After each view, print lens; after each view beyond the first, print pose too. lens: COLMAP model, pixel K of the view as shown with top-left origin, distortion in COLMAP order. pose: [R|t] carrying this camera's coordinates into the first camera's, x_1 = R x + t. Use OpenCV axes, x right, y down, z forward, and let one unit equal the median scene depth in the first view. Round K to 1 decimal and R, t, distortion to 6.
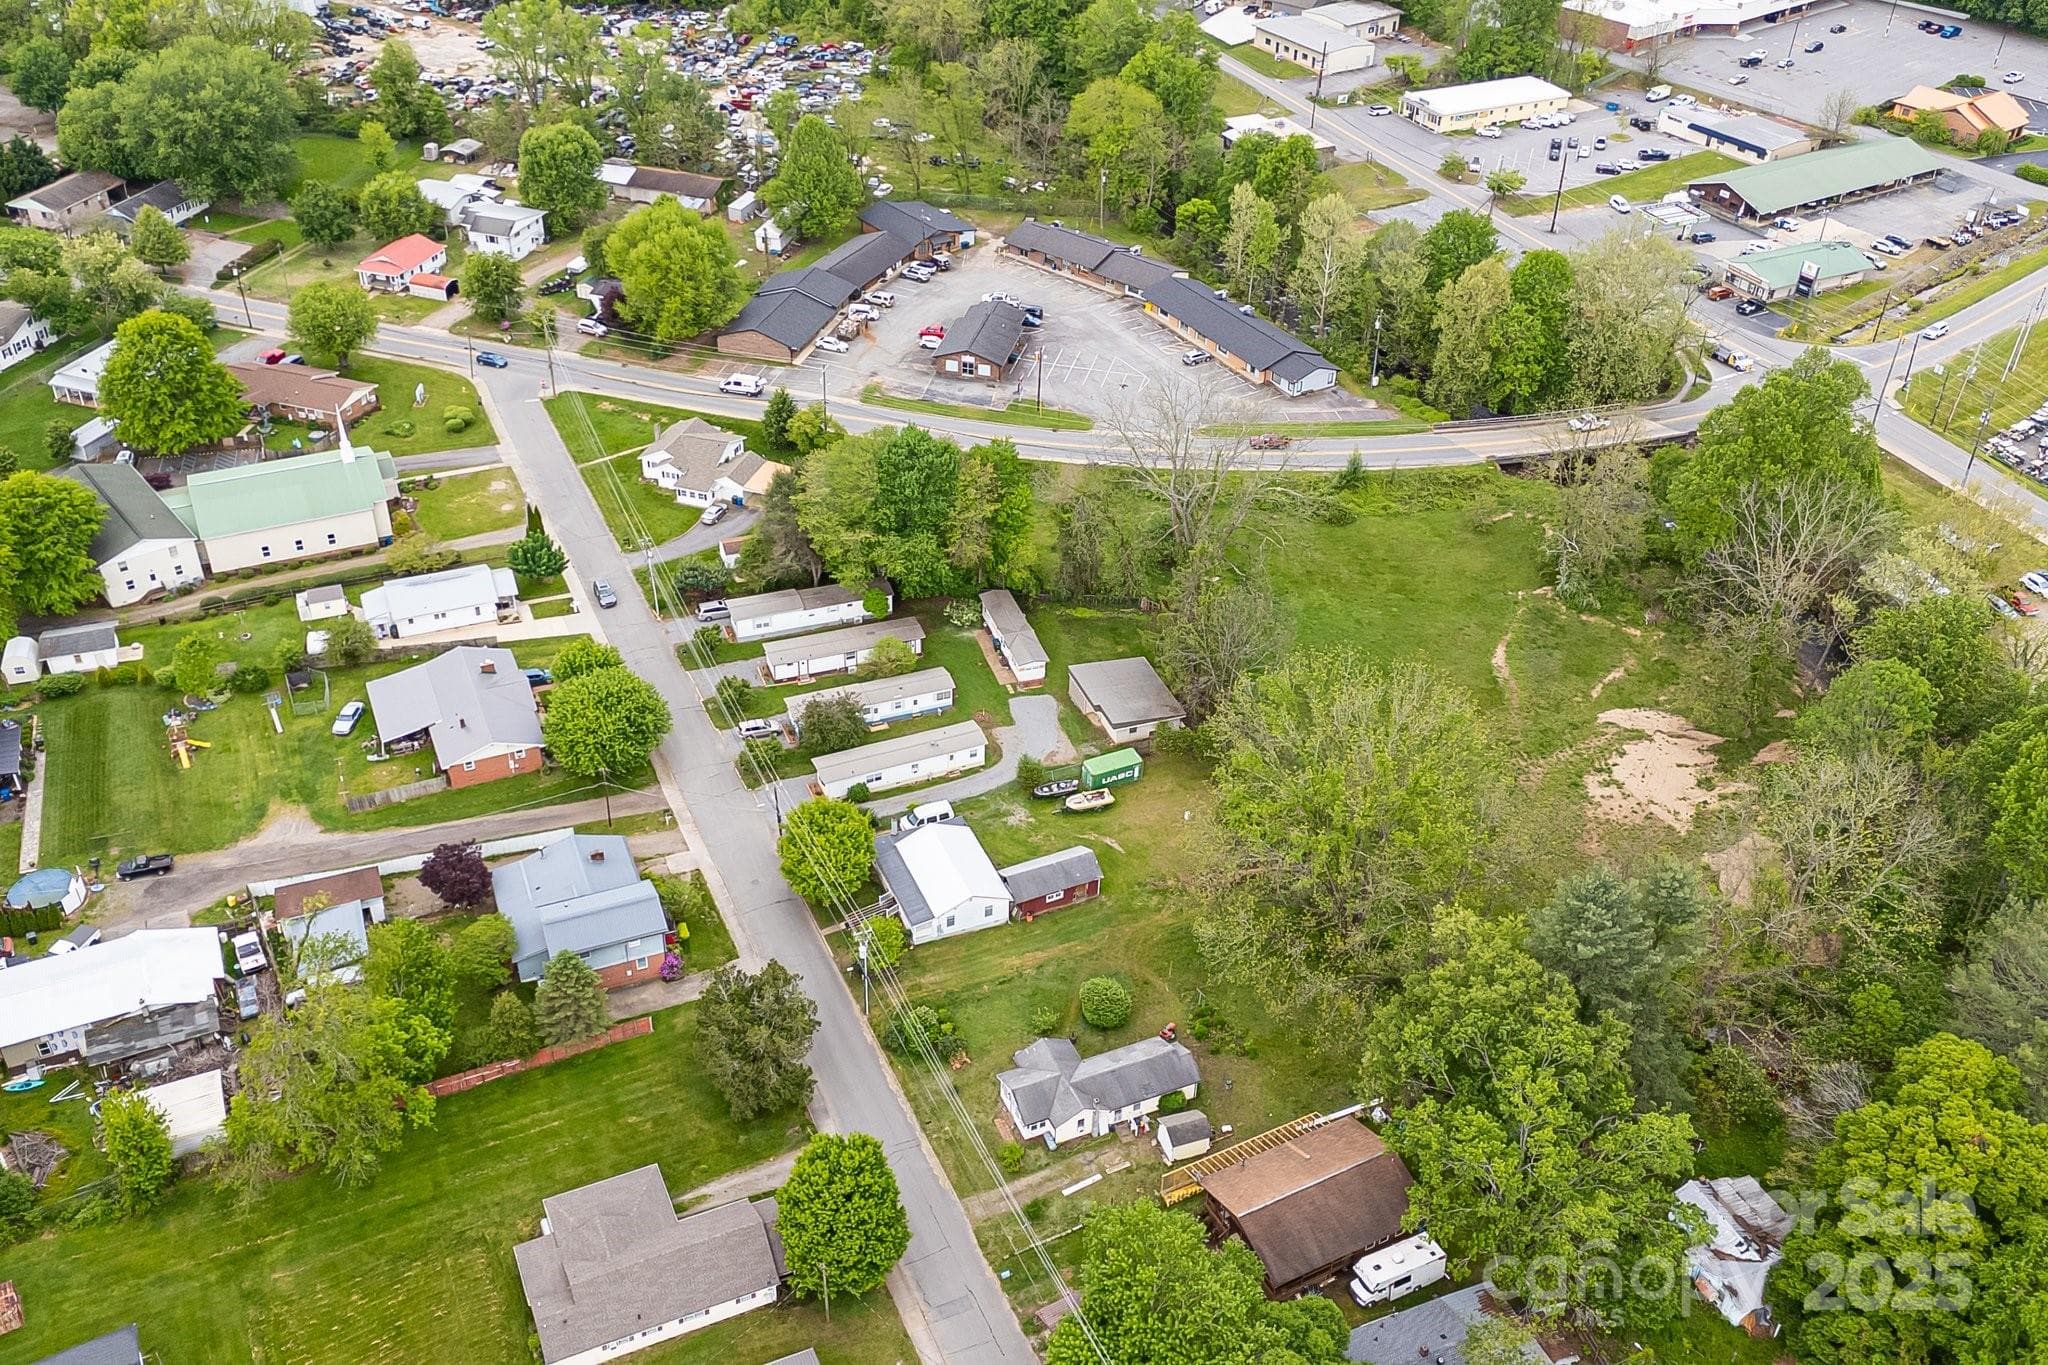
lens RADIAL K [[1777.3, 0, 1021.3], [0, 1777.3, 670.6], [0, 0, 1]] dist [0.091320, -0.105873]
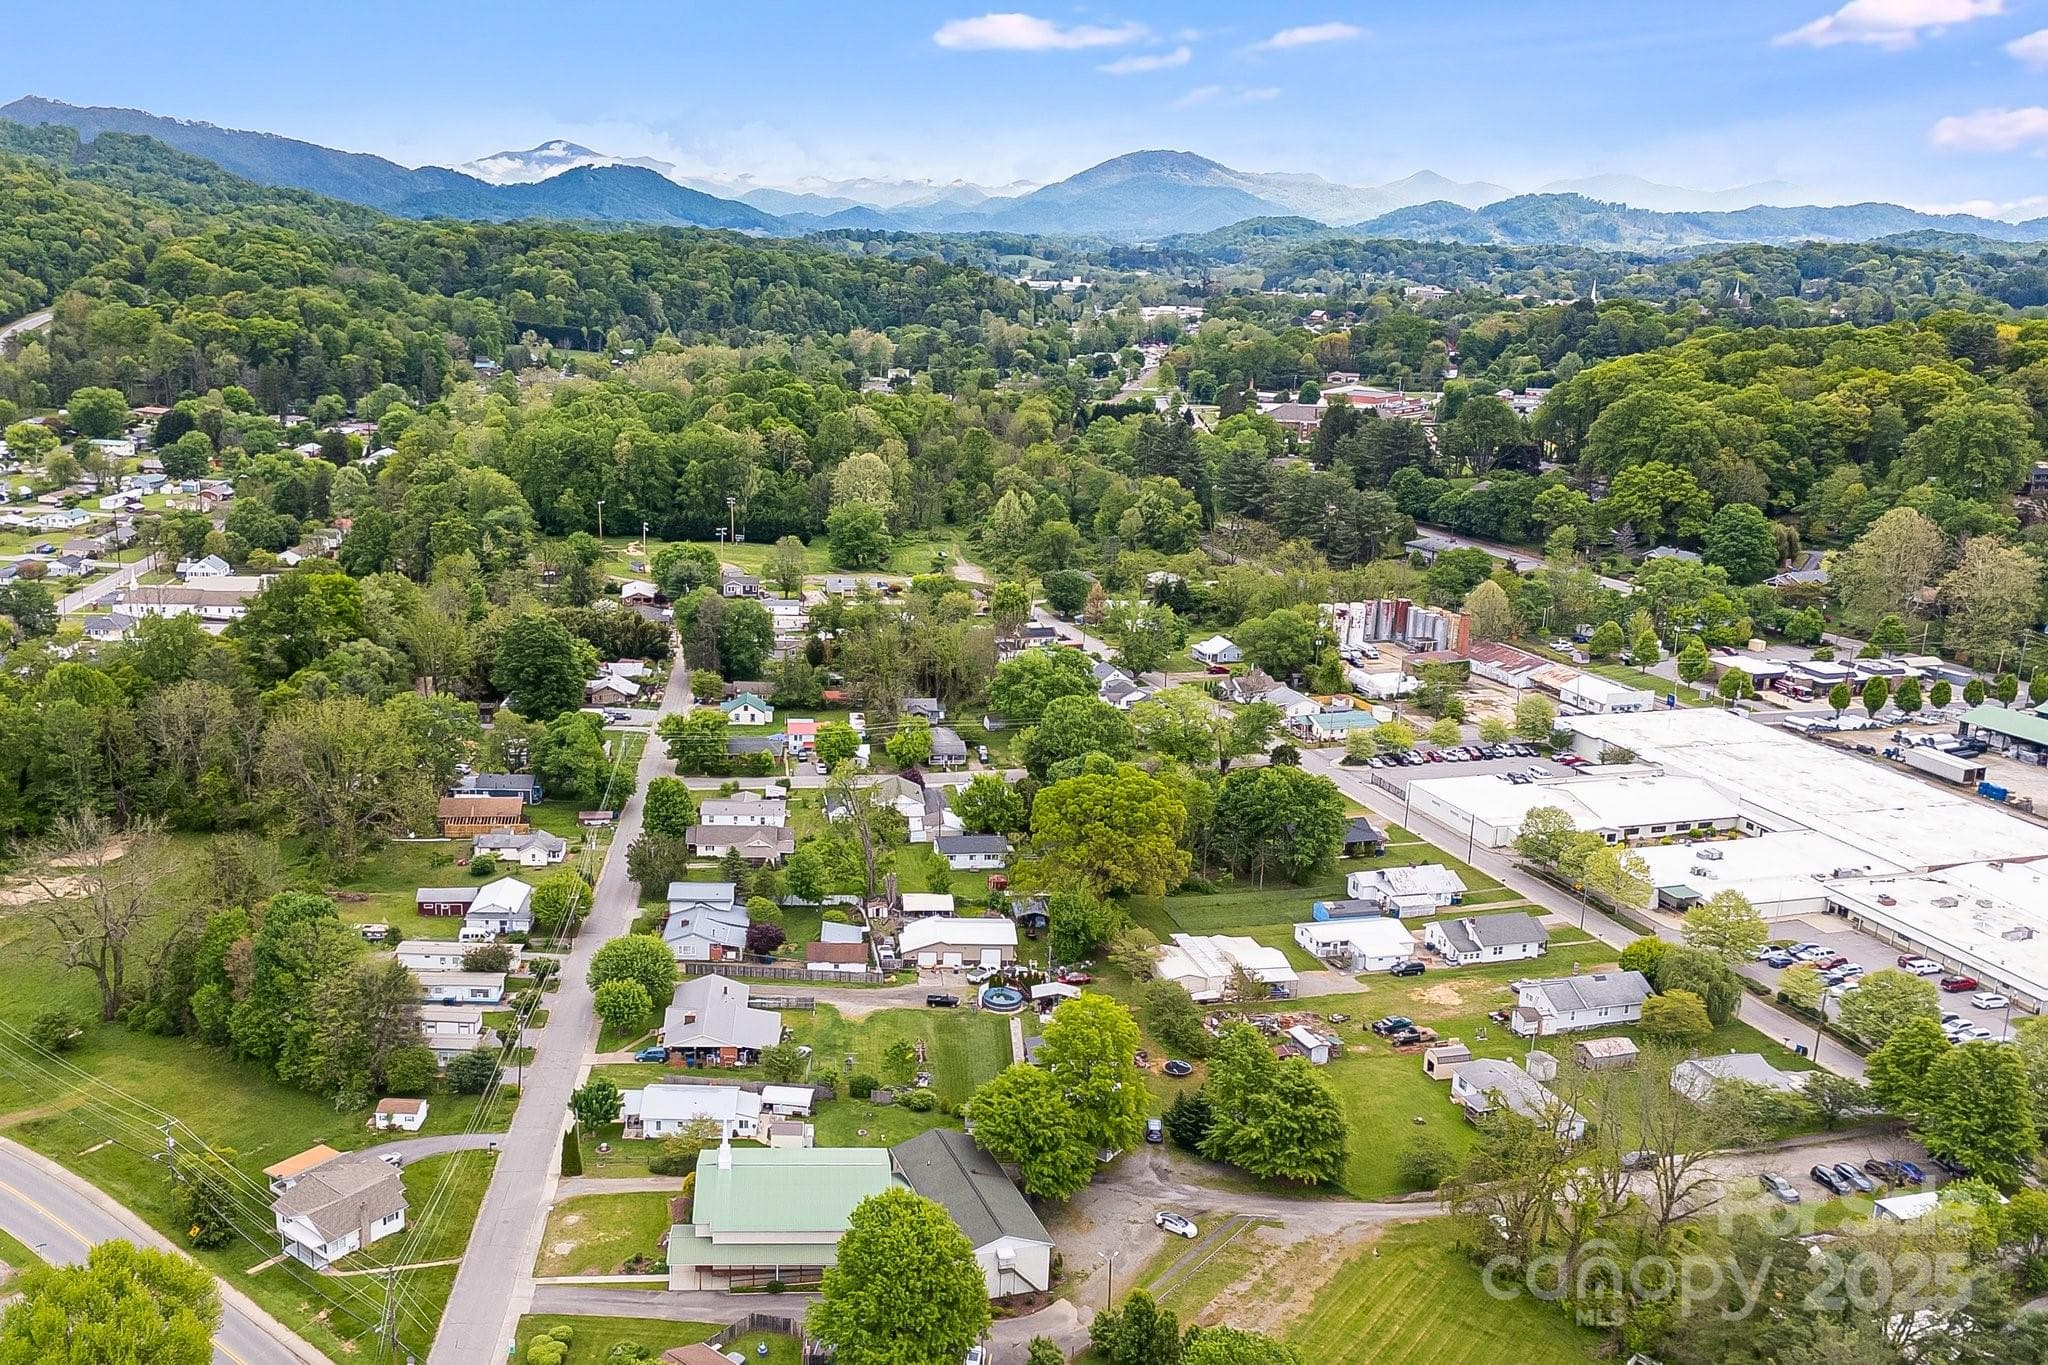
lens RADIAL K [[1777.3, 0, 842.4], [0, 1777.3, 666.6], [0, 0, 1]] dist [0.091320, -0.105873]
pose [[-0.912369, -0.137039, 0.385749, -0.741660], [0.202748, 0.667350, 0.716615, -0.912337], [-0.355634, 0.732028, -0.581085, 1.326231]]
